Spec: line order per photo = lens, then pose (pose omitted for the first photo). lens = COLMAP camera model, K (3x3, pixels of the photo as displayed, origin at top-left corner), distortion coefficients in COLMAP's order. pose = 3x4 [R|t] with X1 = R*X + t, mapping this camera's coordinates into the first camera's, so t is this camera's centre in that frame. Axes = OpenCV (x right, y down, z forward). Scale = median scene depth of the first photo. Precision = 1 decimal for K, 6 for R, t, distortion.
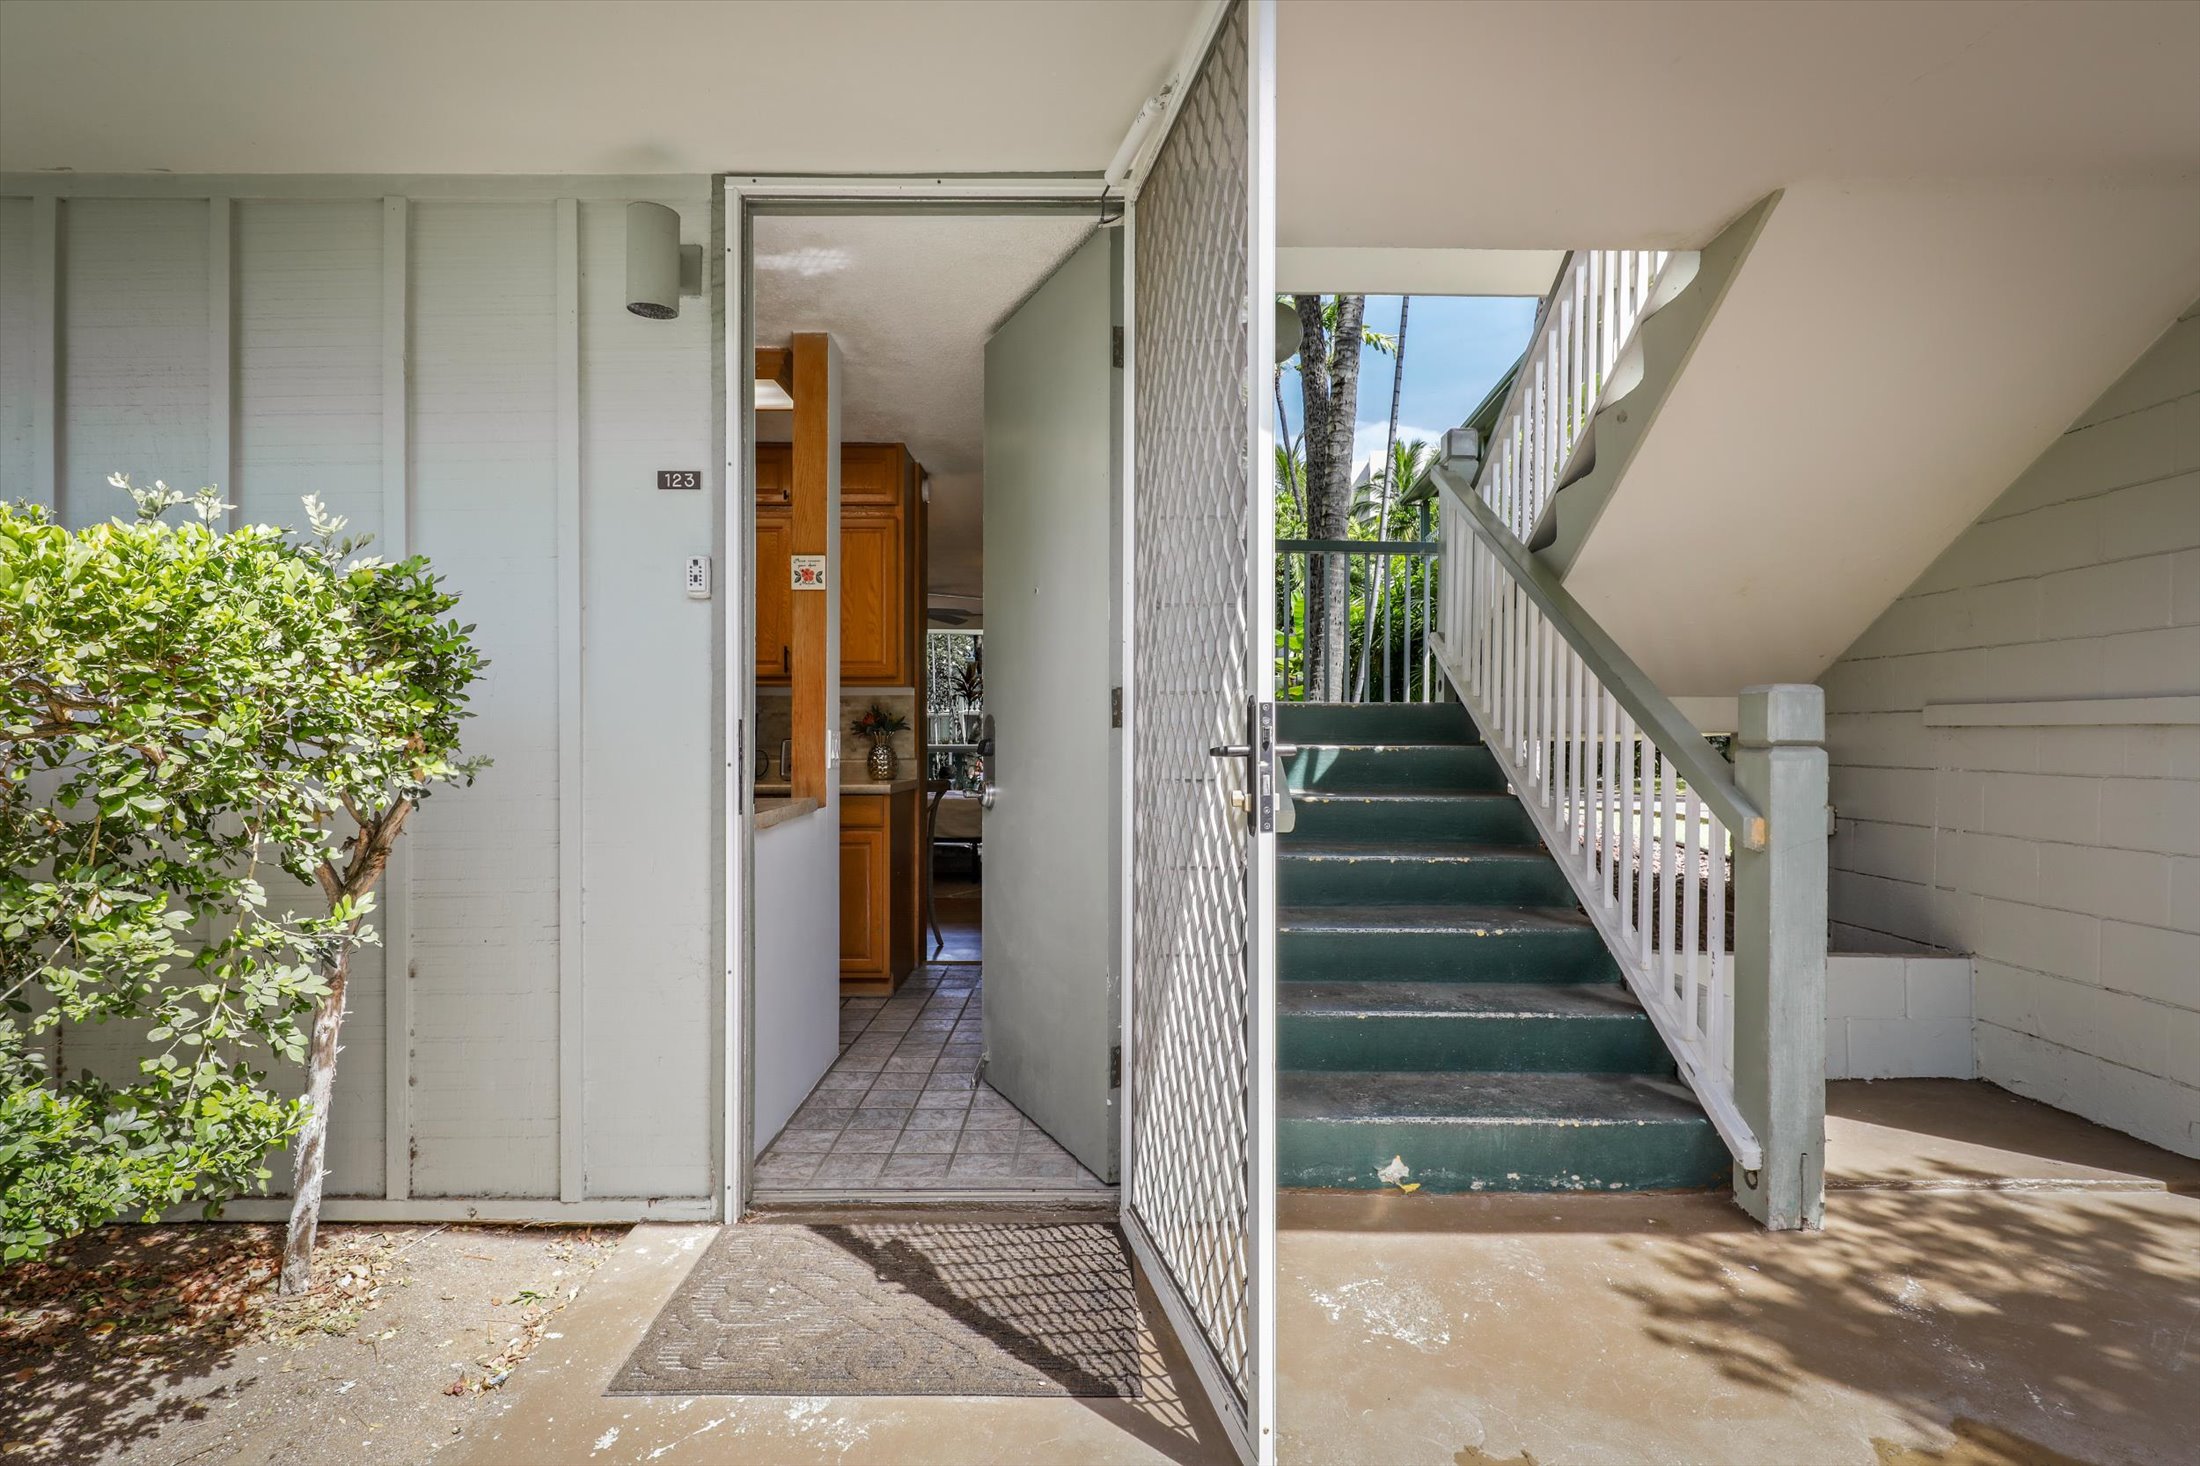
lens RADIAL K [[1040.1, 0, 1100.0], [0, 1040.1, 733.0], [0, 0, 1]] dist [0.000201, 0.011831]
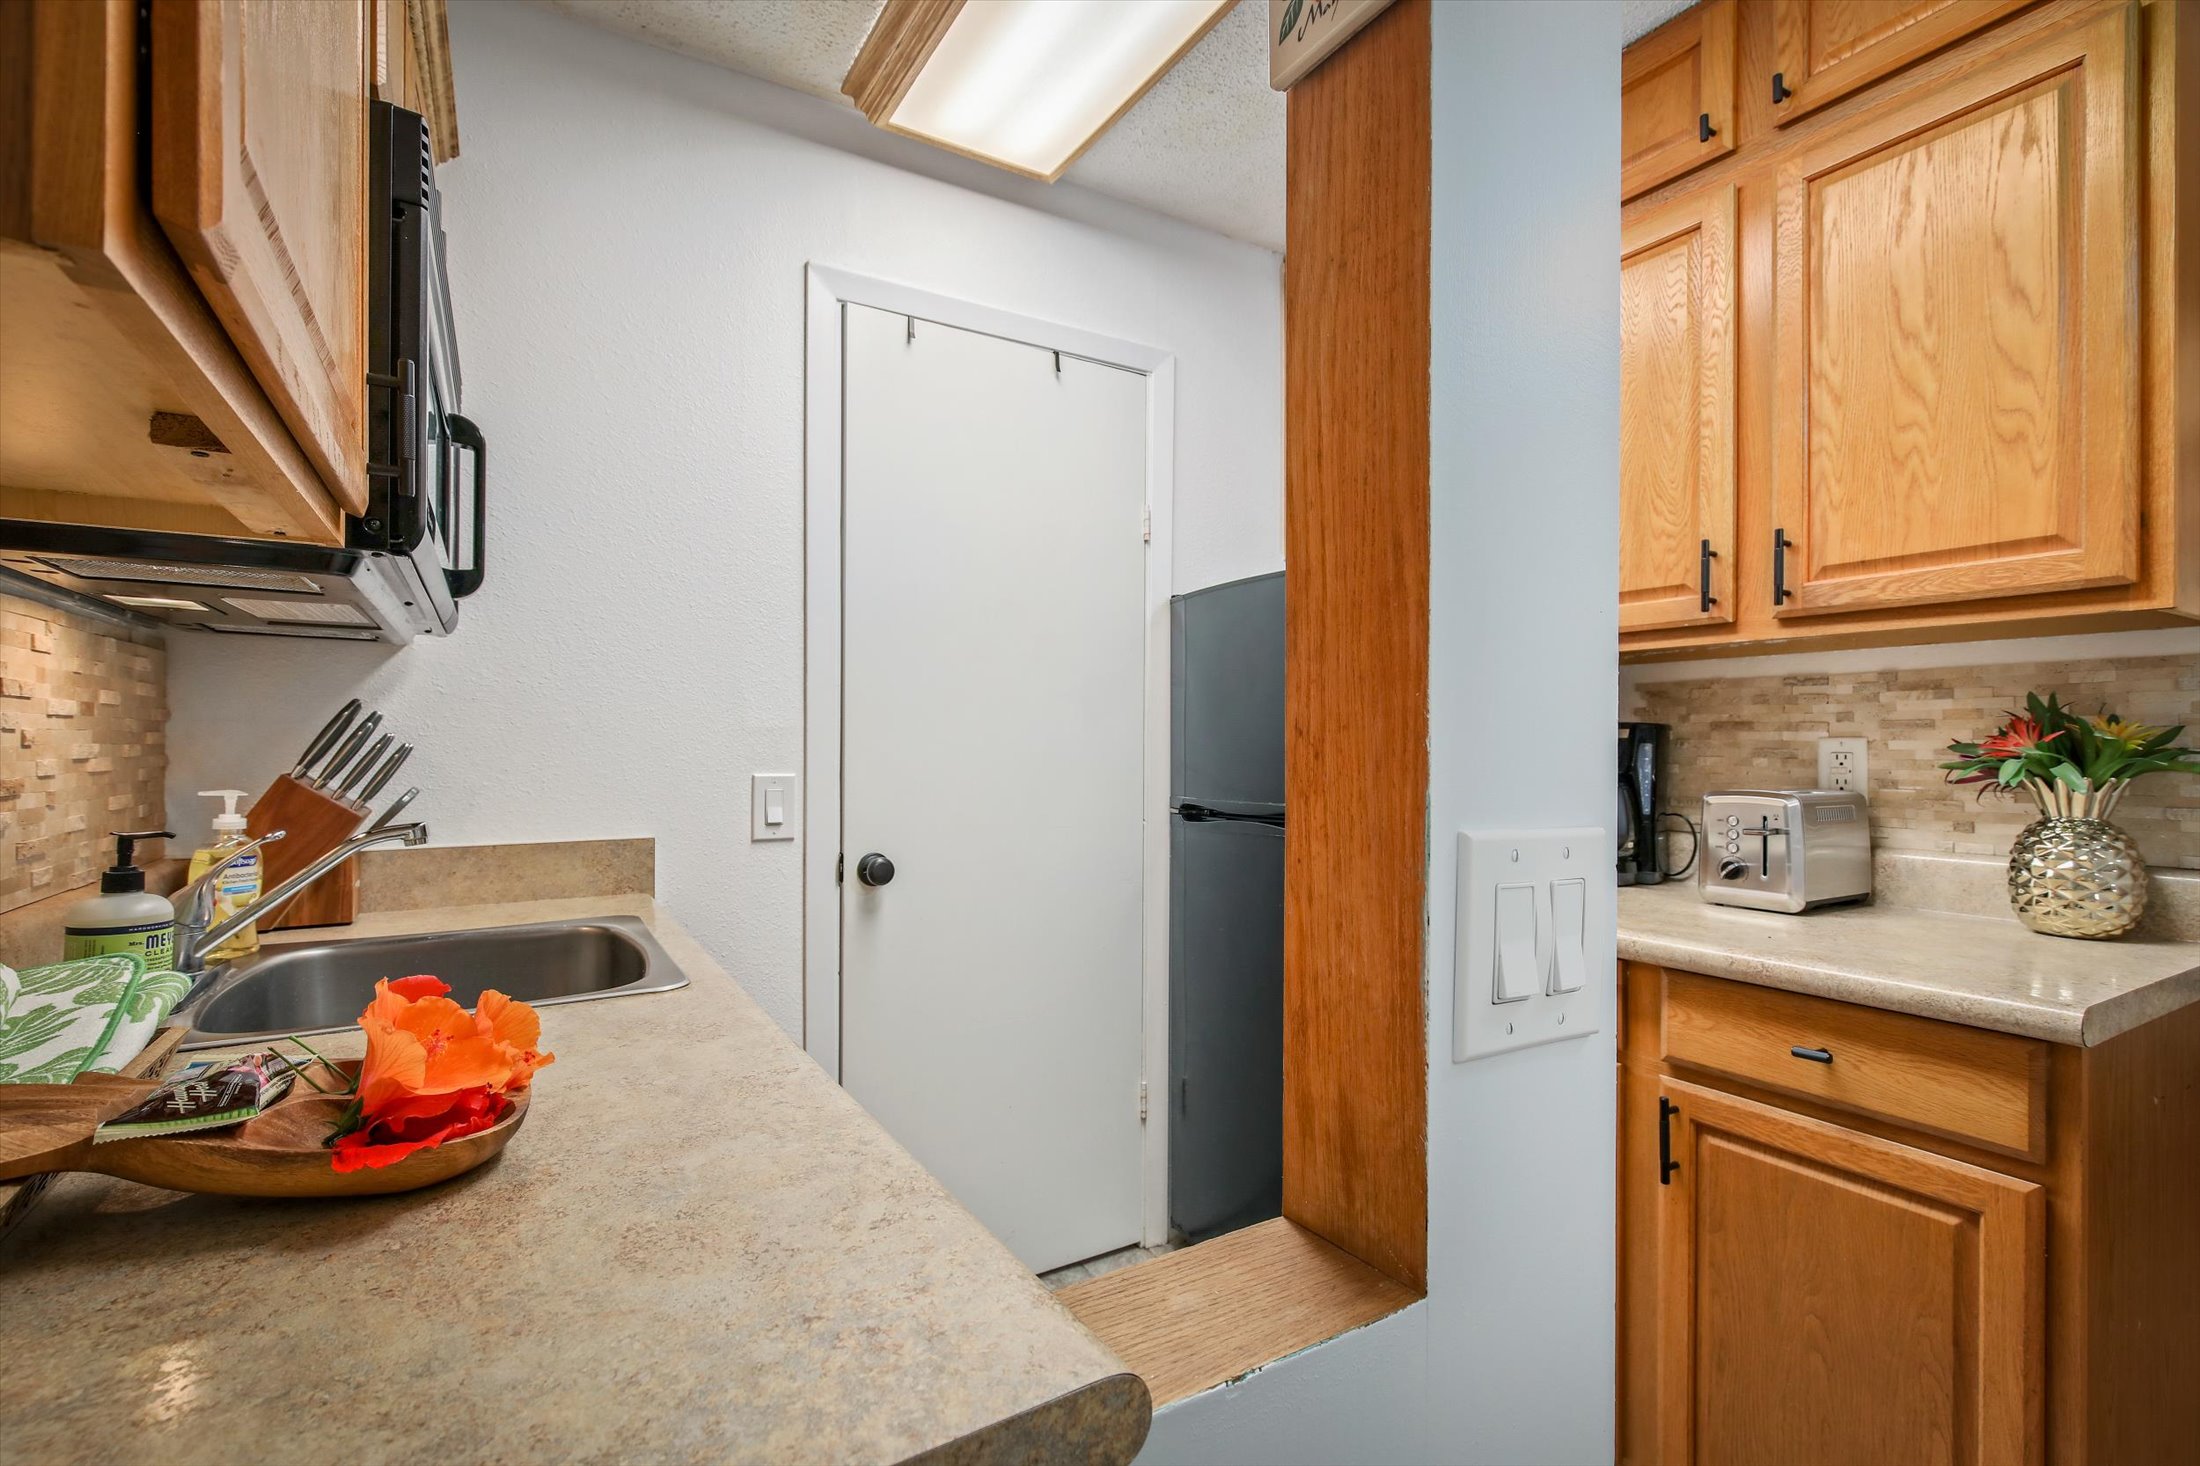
lens RADIAL K [[1040.1, 0, 1100.0], [0, 1040.1, 733.0], [0, 0, 1]] dist [0.000201, 0.011831]
pose [[0.529666, -0.006118, -0.848185, -0.206302], [0.003527, 0.999981, -0.005010, -0.027872], [0.848199, -0.000337, 0.529677, 1.224435]]
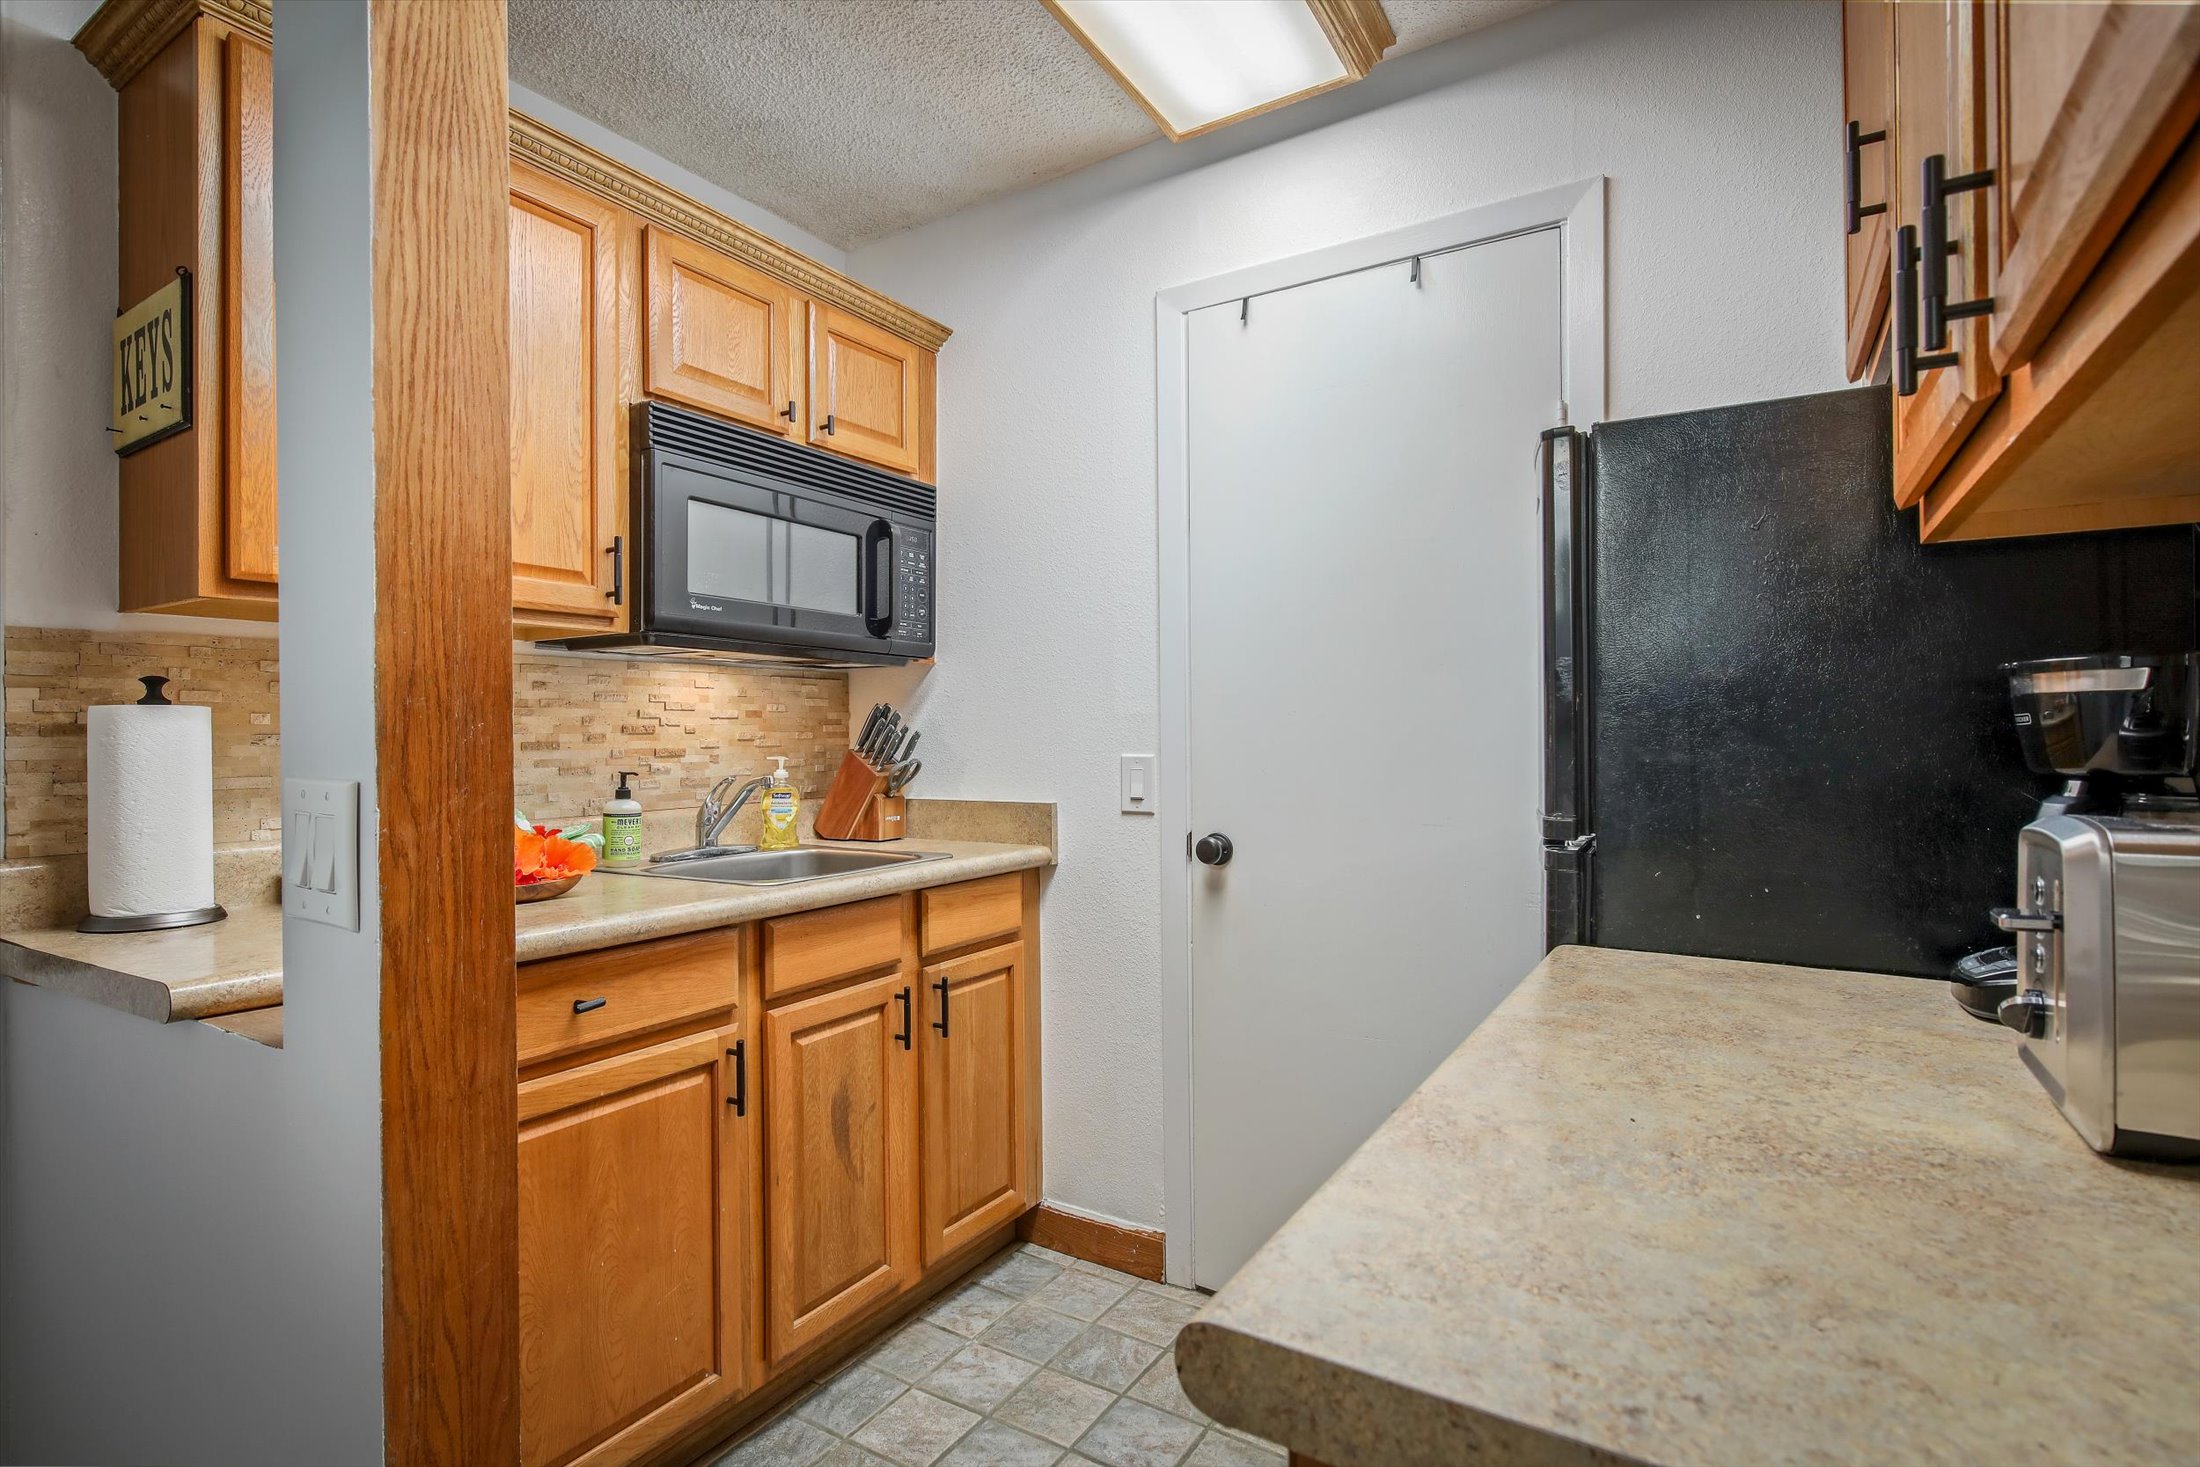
lens RADIAL K [[1040.1, 0, 1100.0], [0, 1040.1, 733.5], [0, 0, 1]] dist [0.000201, 0.011831]
pose [[-0.530088, -0.003127, -0.847937, -0.213953], [0.011490, 0.999875, -0.010871, -0.021344], [0.847865, -0.015506, -0.529985, 1.481519]]
